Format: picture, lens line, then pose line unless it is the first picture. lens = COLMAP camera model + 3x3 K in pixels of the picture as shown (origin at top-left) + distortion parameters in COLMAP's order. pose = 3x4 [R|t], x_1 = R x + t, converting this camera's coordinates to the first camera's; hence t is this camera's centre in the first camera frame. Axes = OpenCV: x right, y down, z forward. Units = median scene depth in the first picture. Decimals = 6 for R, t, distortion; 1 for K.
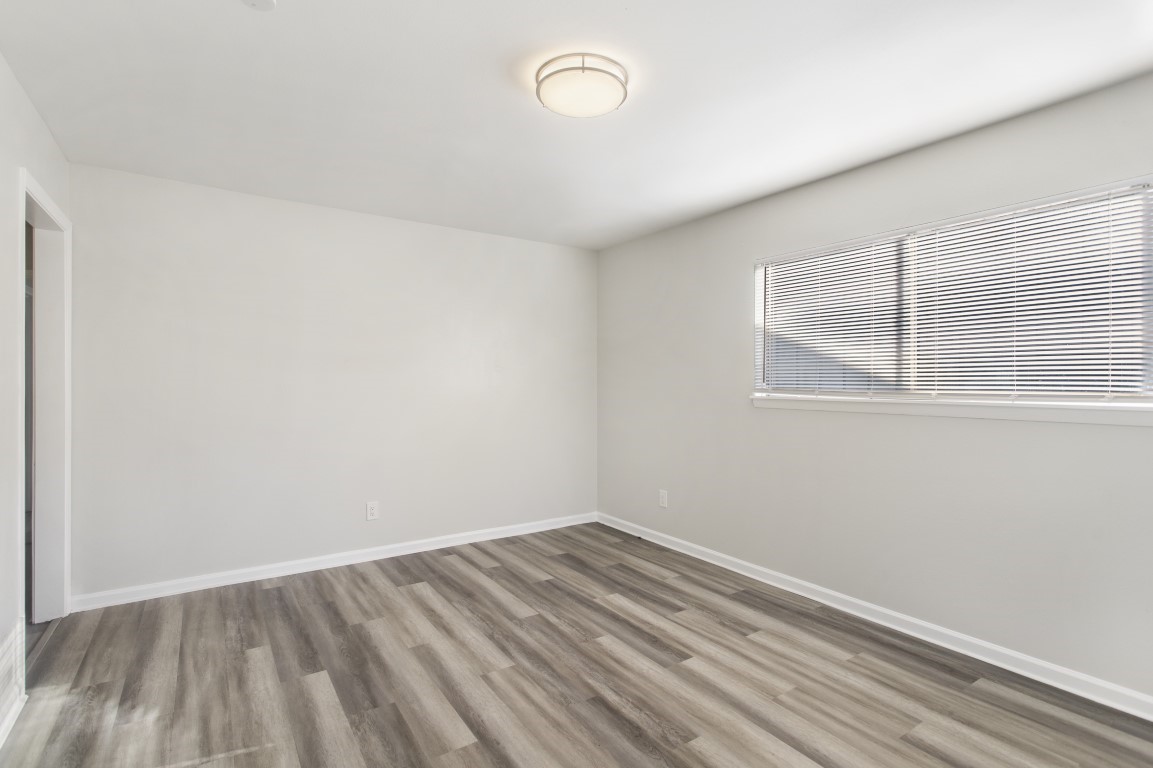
lens RADIAL K [[551.6, 0, 577.9], [0, 551.6, 386.0], [0, 0, 1]] dist [-0.000476, 0.000104]
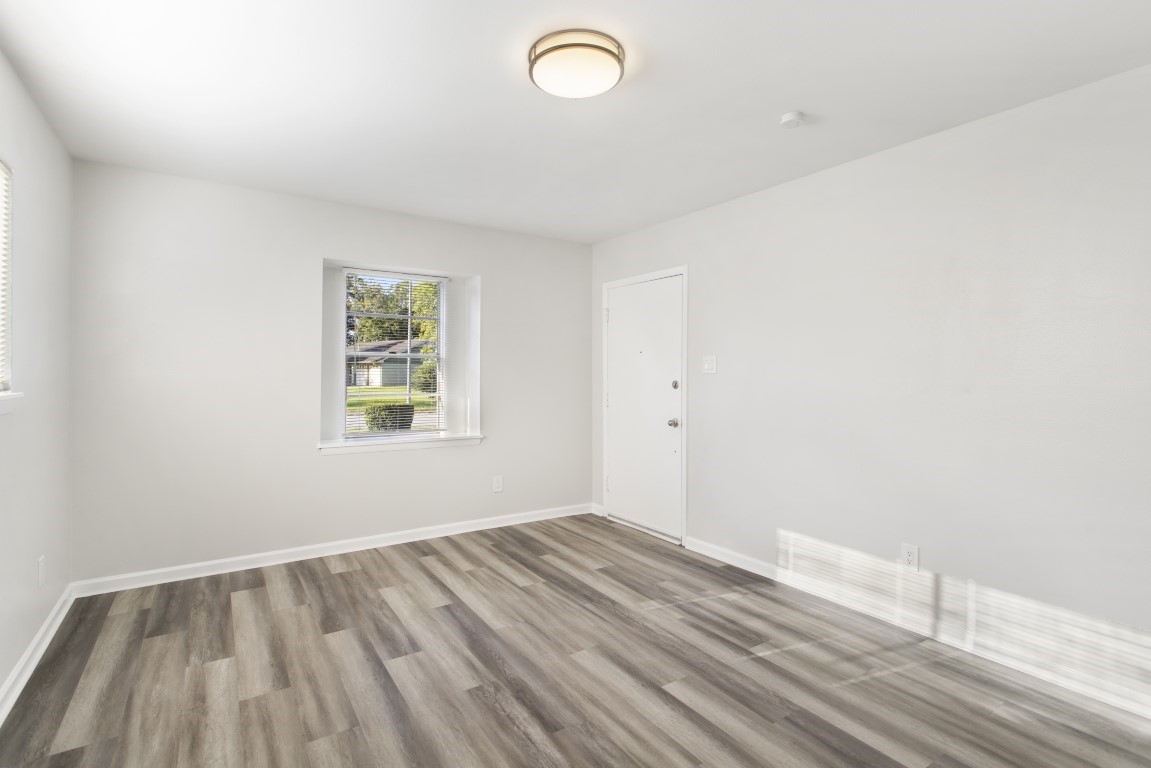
lens RADIAL K [[550.6, 0, 574.7], [0, 550.6, 381.3], [0, 0, 1]] dist [-0.000476, 0.000104]
pose [[-0.999905, -0.008361, 0.010921, -0.006995], [-0.008041, 0.999547, 0.028988, -0.023813], [-0.011158, 0.028898, -0.999520, 1.975391]]
